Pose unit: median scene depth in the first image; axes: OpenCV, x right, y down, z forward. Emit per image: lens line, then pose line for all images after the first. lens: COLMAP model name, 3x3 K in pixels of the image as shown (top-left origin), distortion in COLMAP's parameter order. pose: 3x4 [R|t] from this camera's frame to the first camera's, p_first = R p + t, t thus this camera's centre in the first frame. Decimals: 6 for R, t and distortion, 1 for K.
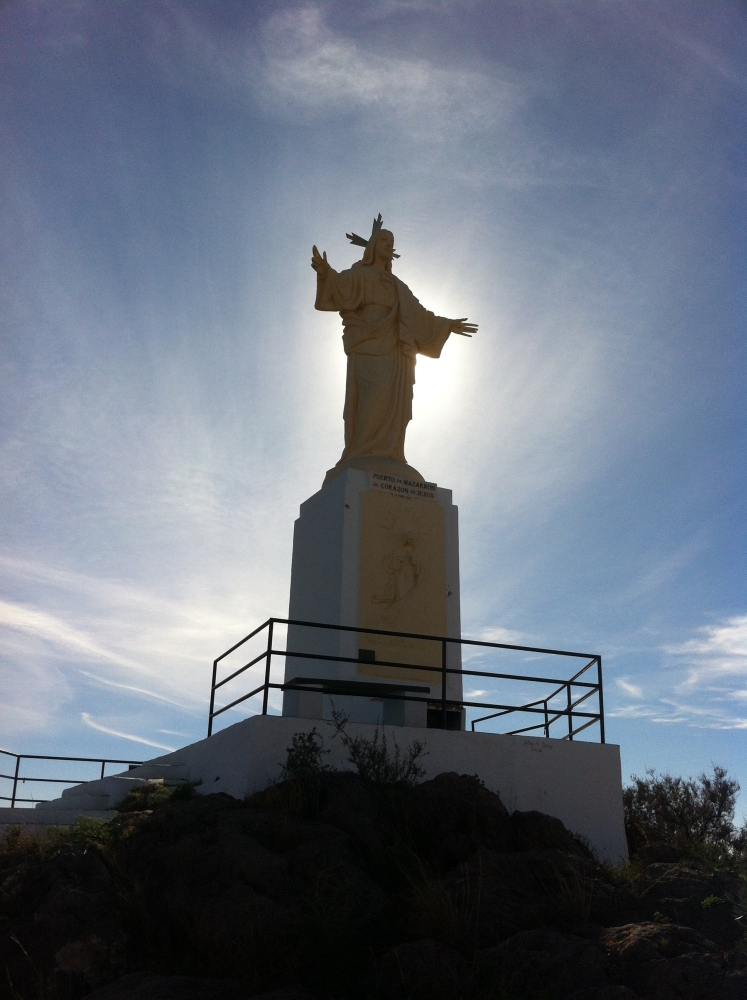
lens RADIAL K [[992.4, 0, 373.5], [0, 992.4, 500.0], [0, 0, 1]] dist [-0.056866, 0.001136]
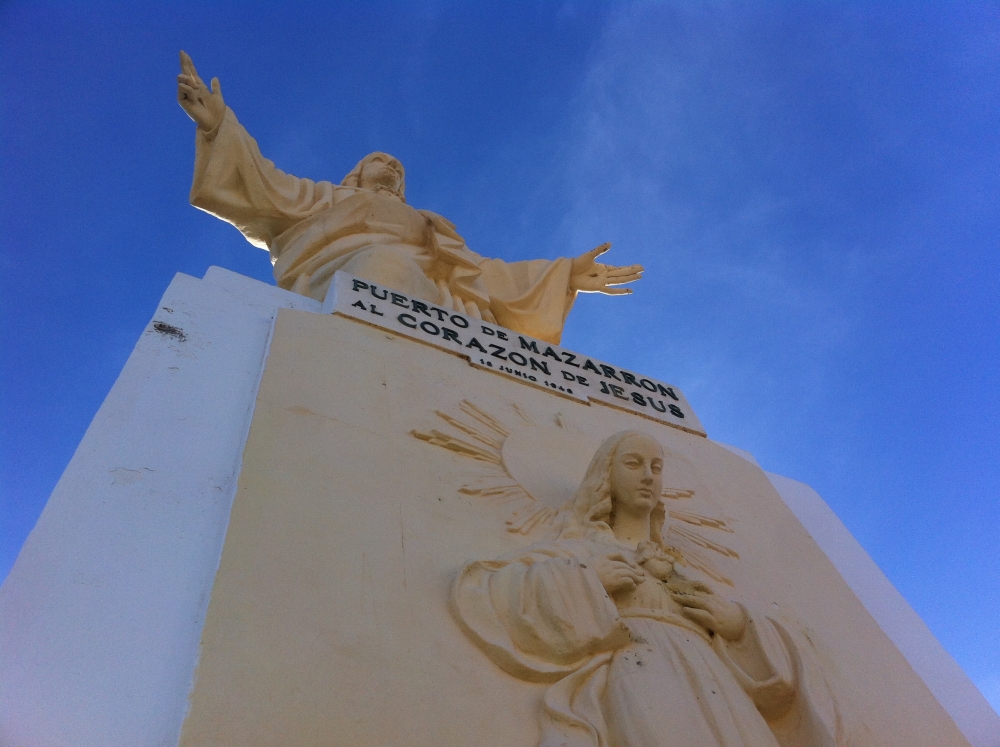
lens RADIAL K [[955.8, 0, 514.7], [0, 955.8, 371.5], [0, 0, 1]] dist [0.005089, -0.008305]
pose [[0.985422, -0.111223, 0.128738, 0.005063], [0.169517, 0.706053, -0.687571, 0.114056], [-0.014422, 0.699370, 0.714614, 0.870279]]
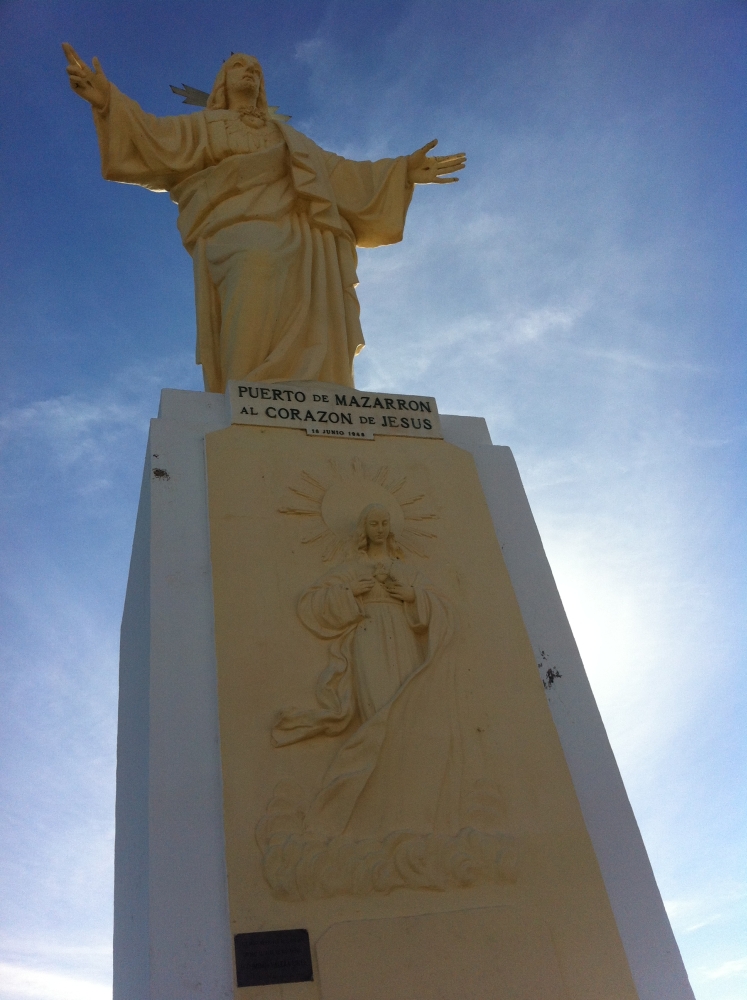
lens RADIAL K [[992.4, 0, 373.5], [0, 992.4, 500.0], [0, 0, 1]] dist [-0.056866, 0.001136]
pose [[0.967336, -0.248955, -0.047781, 0.051395], [0.223072, 0.925508, -0.306062, 0.123473], [0.120418, 0.285406, 0.950812, 0.681405]]
